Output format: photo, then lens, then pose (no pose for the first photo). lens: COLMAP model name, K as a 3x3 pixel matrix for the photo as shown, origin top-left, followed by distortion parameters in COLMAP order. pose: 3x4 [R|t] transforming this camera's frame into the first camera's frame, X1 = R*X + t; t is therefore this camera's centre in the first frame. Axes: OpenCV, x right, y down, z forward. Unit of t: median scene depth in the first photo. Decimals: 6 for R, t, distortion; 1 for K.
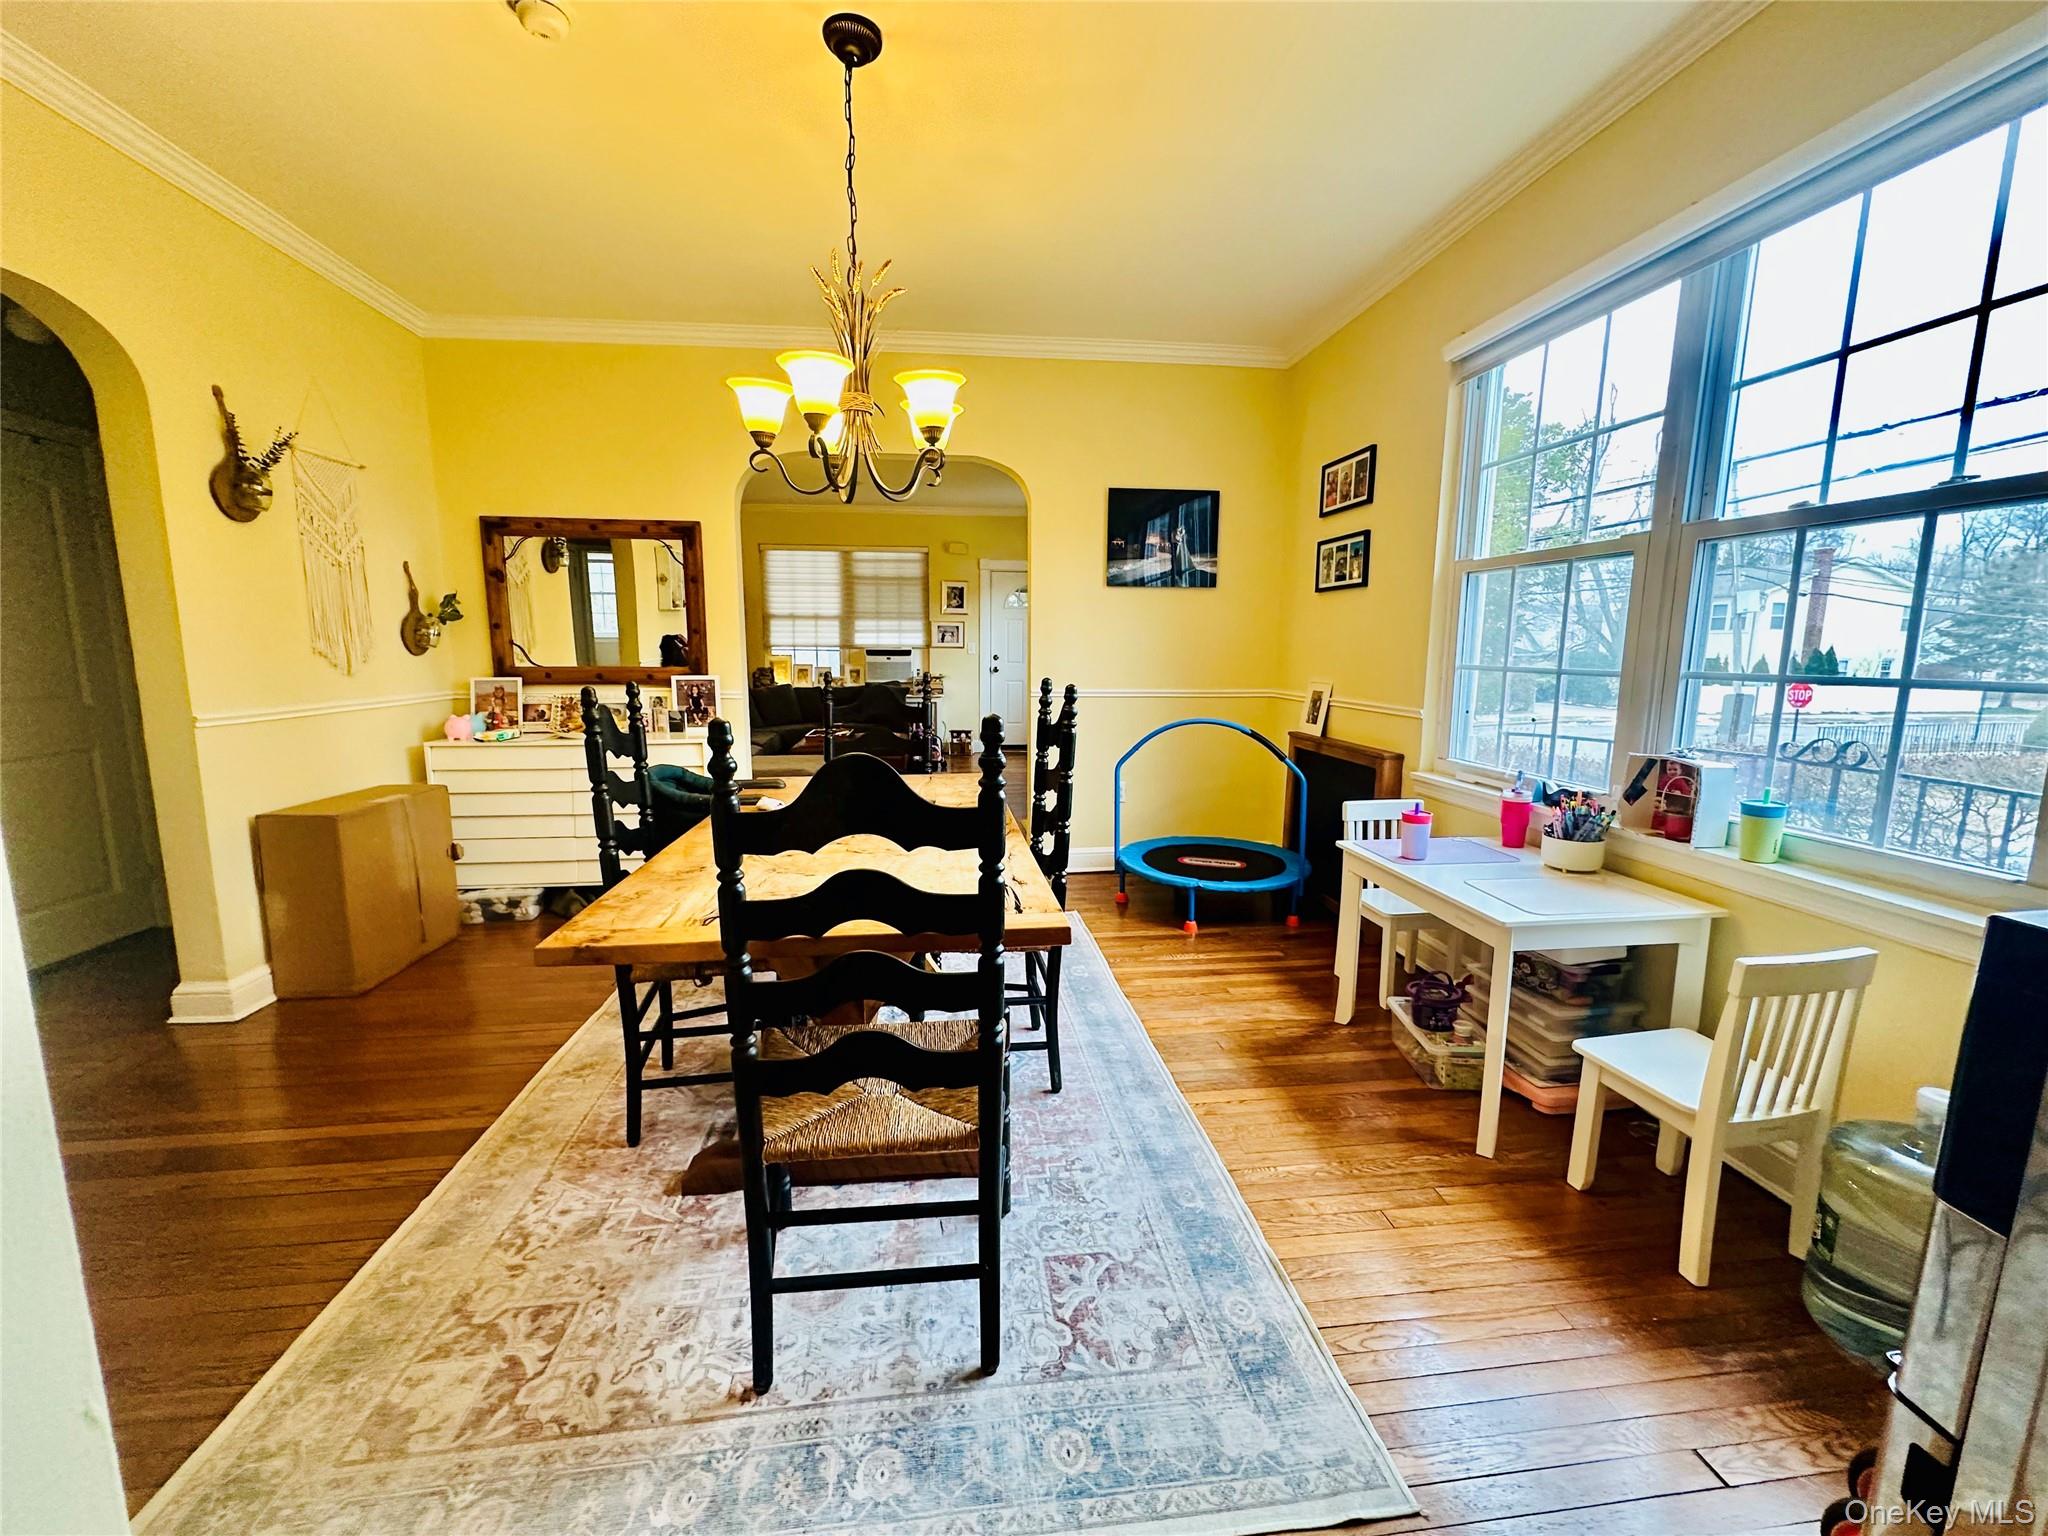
lens RADIAL K [[815.5, 0, 1024.0], [0, 815.5, 768.0], [0, 0, 1]] dist [-0.001137, 0.000187]
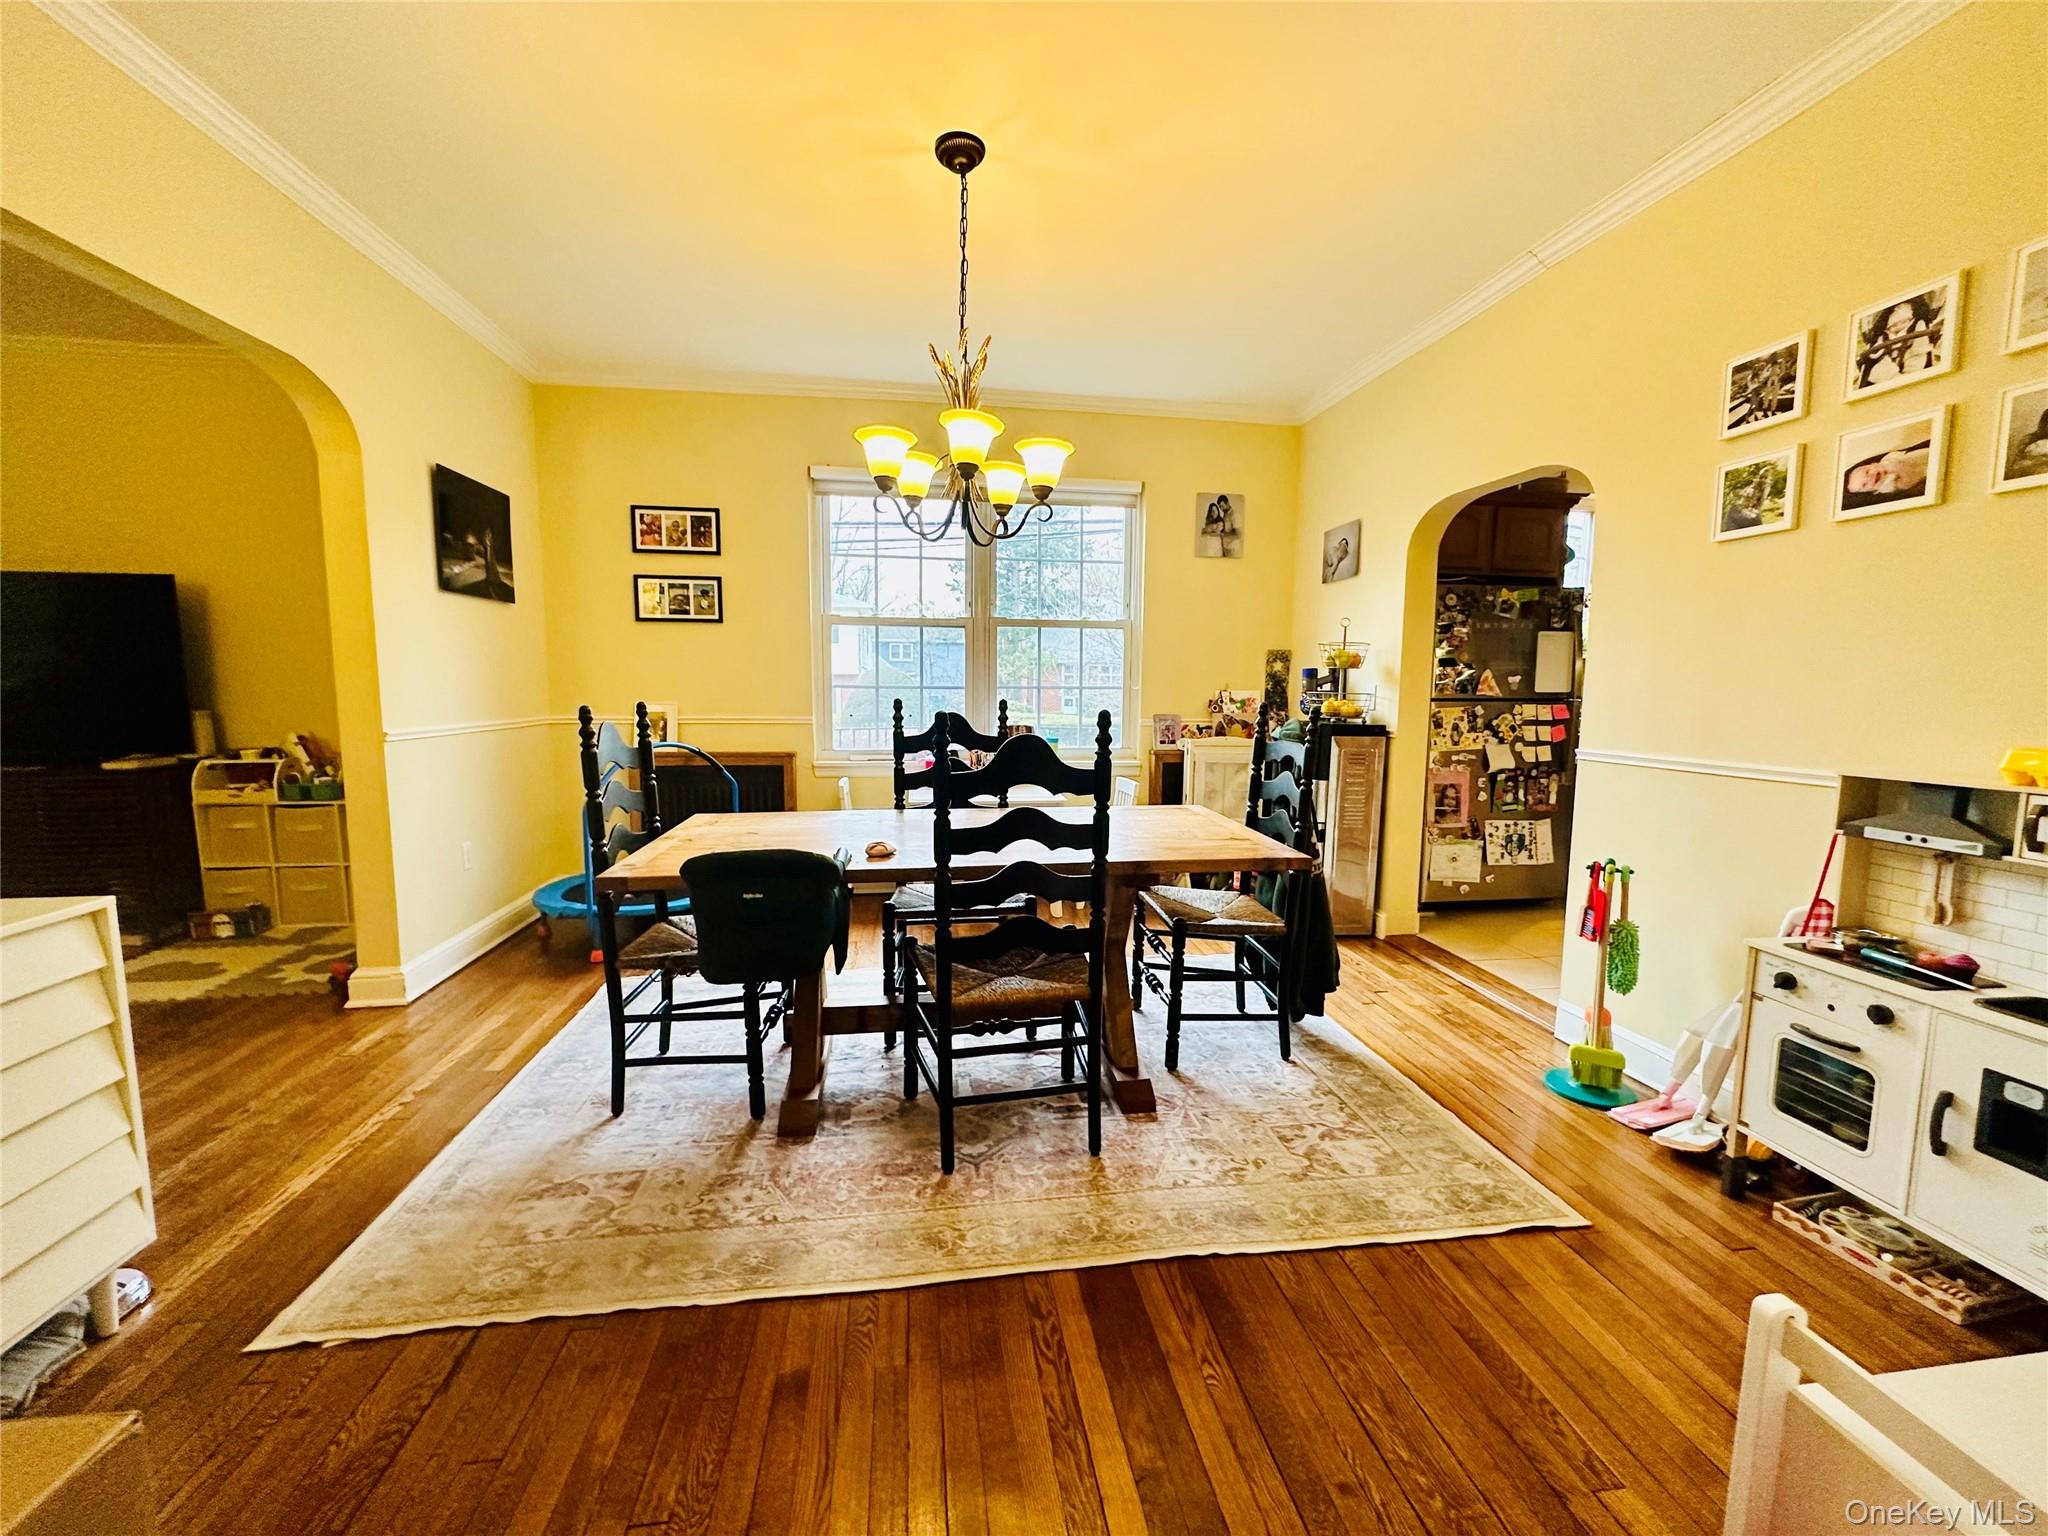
lens RADIAL K [[815.5, 0, 1024.0], [0, 815.5, 768.0], [0, 0, 1]] dist [-0.001137, 0.000187]
pose [[-0.013228, -0.113879, 0.993407, -0.817549], [0.140708, 0.983396, 0.114605, -0.084246], [-0.989963, 0.141297, 0.003016, 0.574419]]
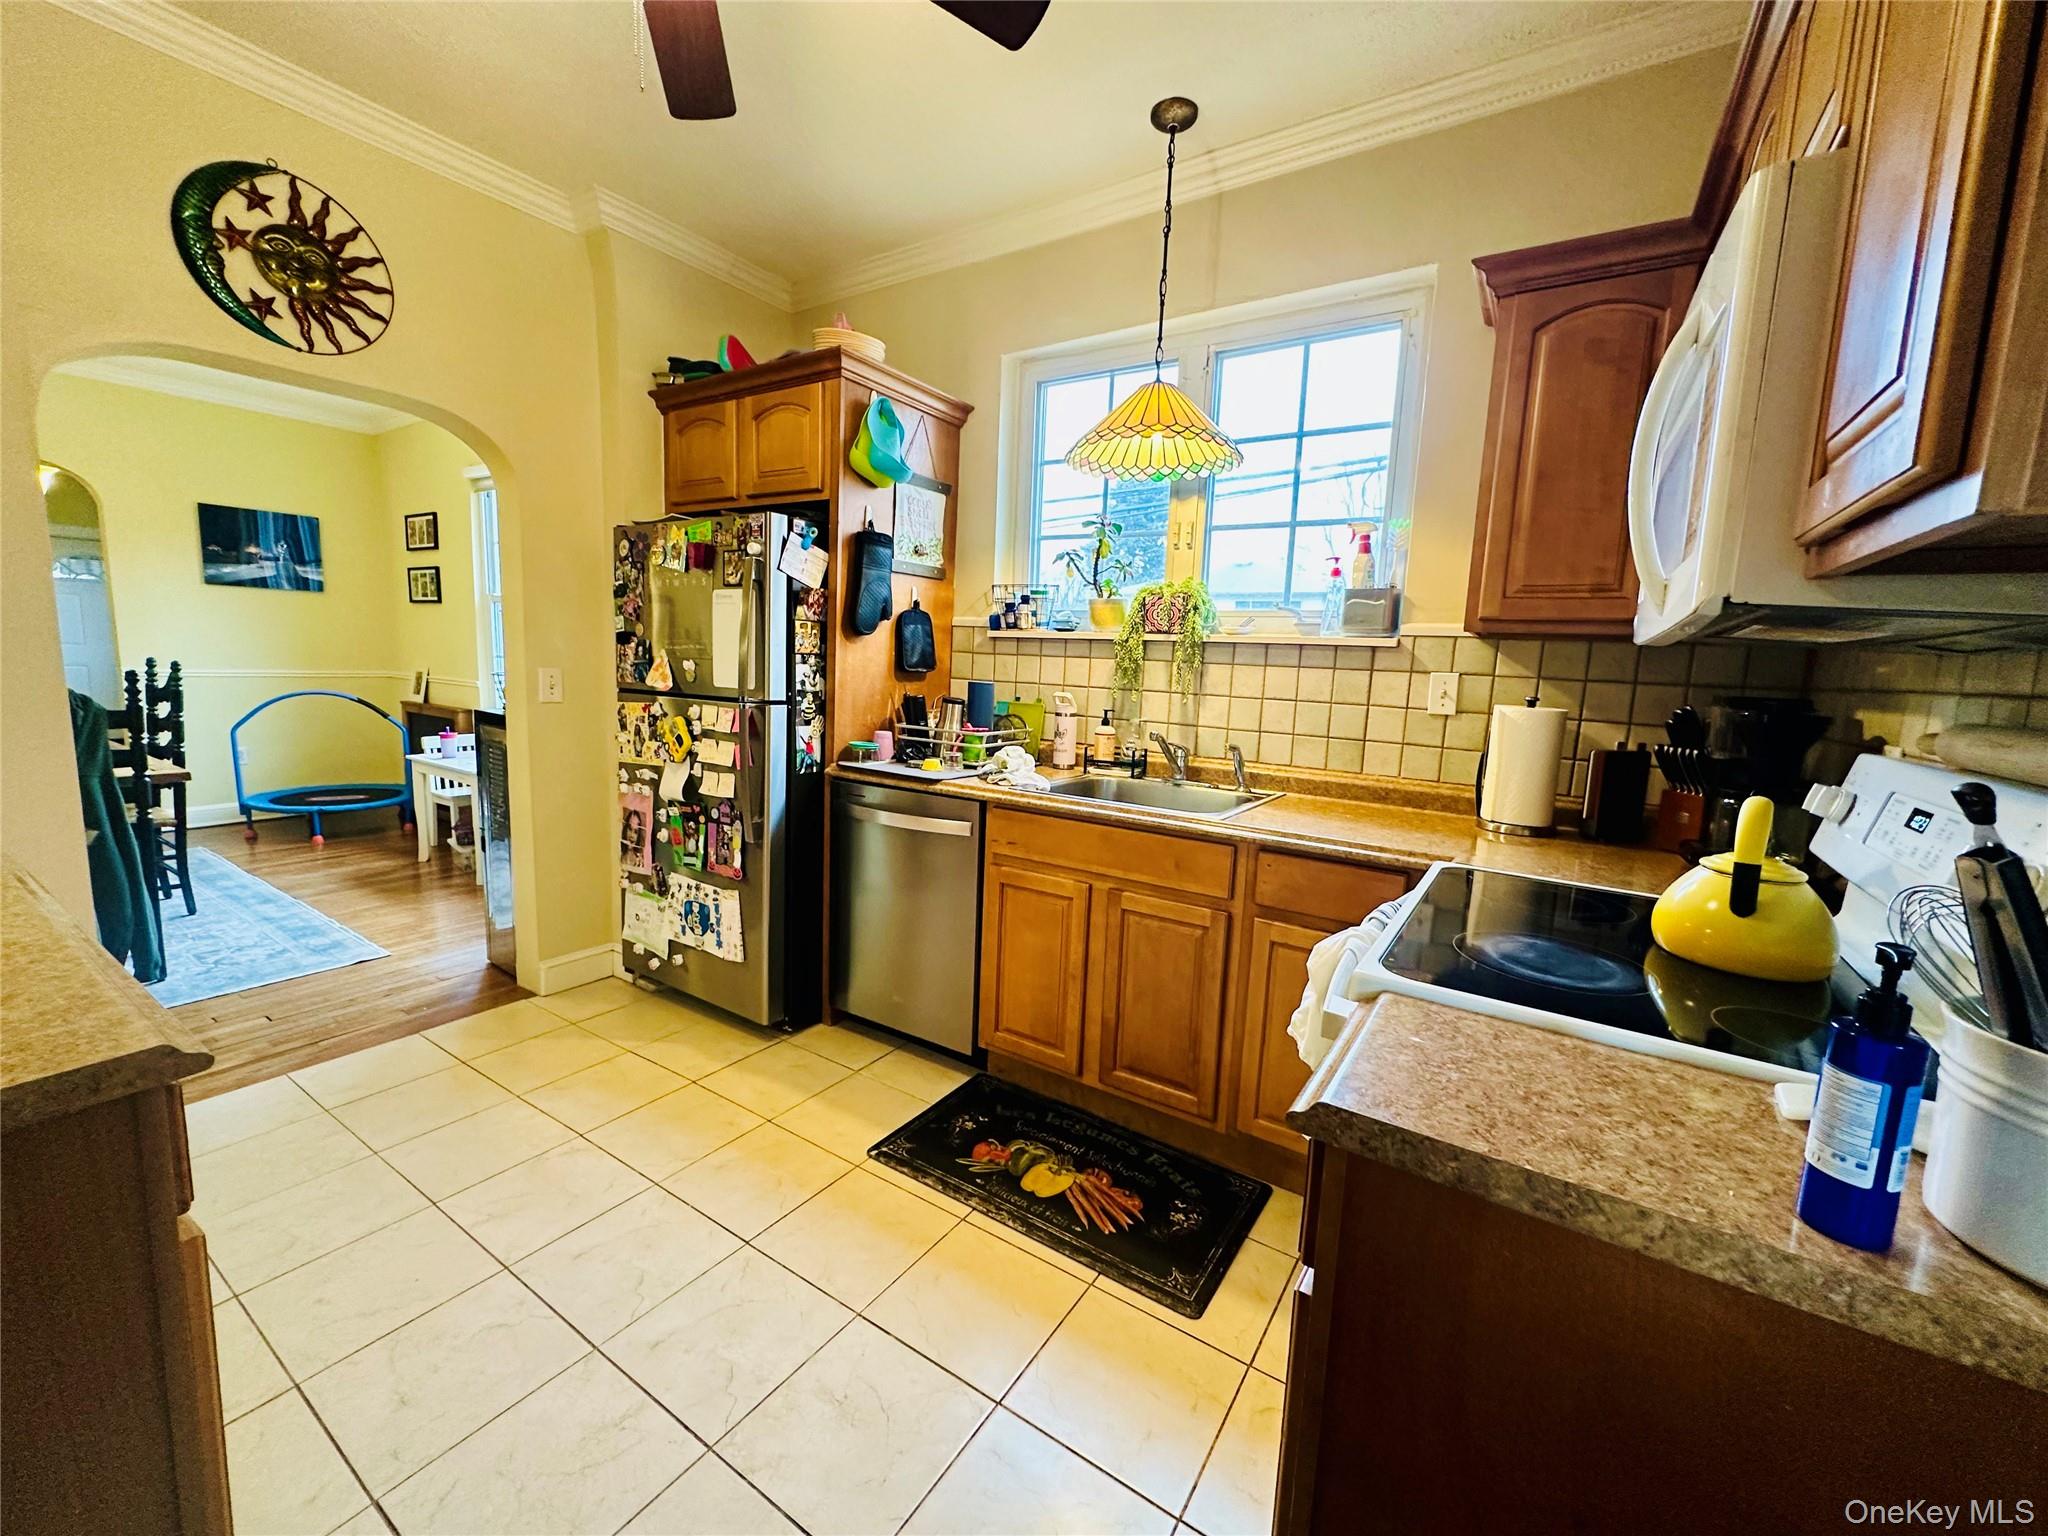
lens RADIAL K [[815.5, 0, 1024.0], [0, 815.5, 768.0], [0, 0, 1]] dist [-0.001137, 0.000187]
pose [[0.648730, -0.082838, 0.756496, -0.055879], [0.076561, 0.996119, 0.043422, 0.104270], [-0.757157, 0.029749, 0.652555, -0.822178]]
